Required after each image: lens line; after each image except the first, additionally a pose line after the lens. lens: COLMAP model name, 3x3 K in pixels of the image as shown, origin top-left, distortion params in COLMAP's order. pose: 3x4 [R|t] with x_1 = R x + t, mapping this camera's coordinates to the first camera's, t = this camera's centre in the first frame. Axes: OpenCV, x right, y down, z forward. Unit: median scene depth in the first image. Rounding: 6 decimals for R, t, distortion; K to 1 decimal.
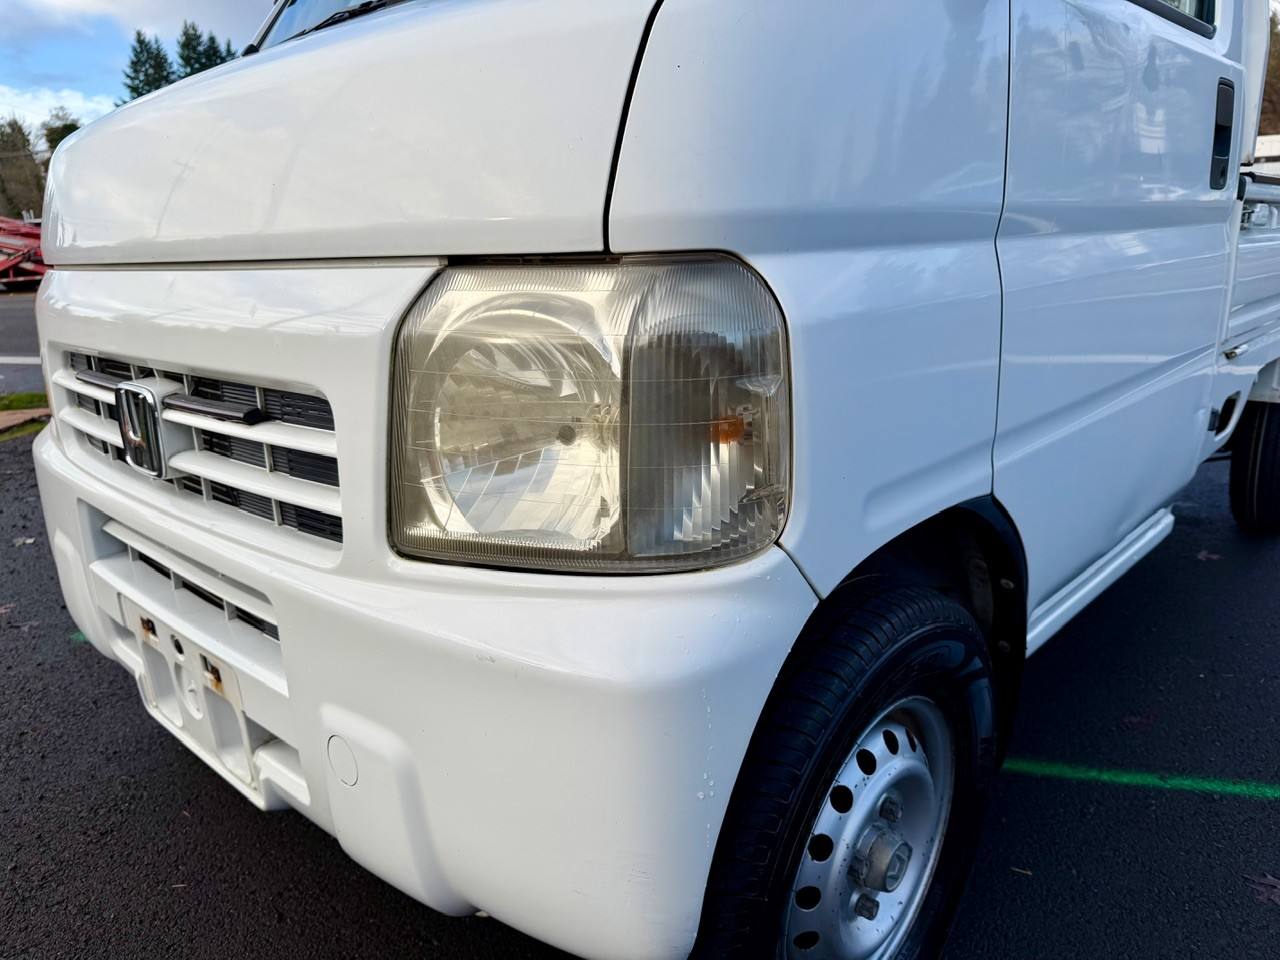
lens RADIAL K [[908.9, 0, 646.9], [0, 908.9, 497.0], [0, 0, 1]] dist [0.030479, -0.043050]
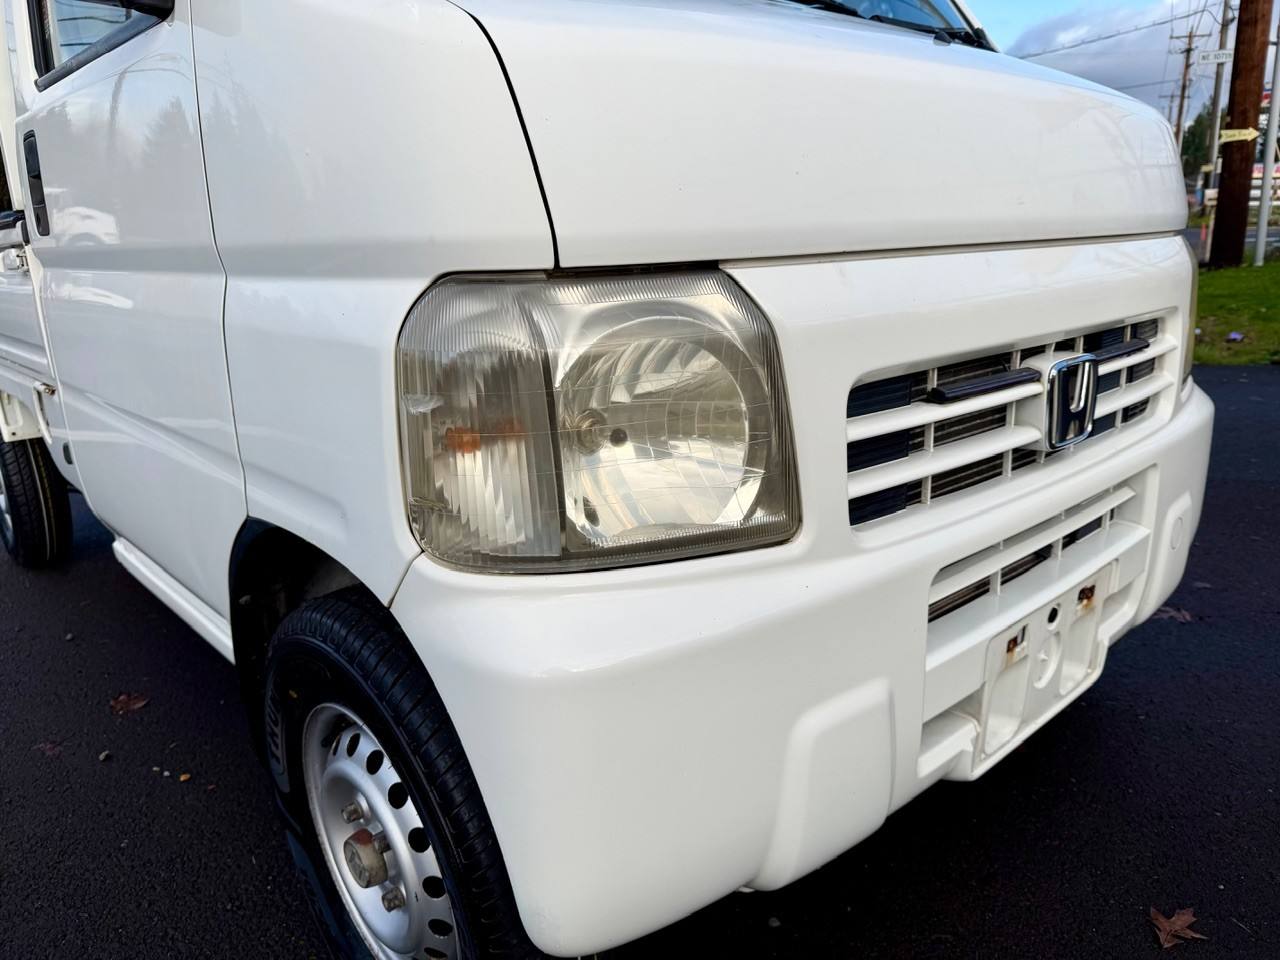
lens RADIAL K [[908.9, 0, 637.4], [0, 908.9, 483.6], [0, 0, 1]] dist [0.030479, -0.043050]
pose [[0.091188, -0.231910, 0.968454, -1.897083], [0.301044, 0.933423, 0.195175, -0.392377], [-0.949240, 0.273749, 0.154932, 1.562397]]
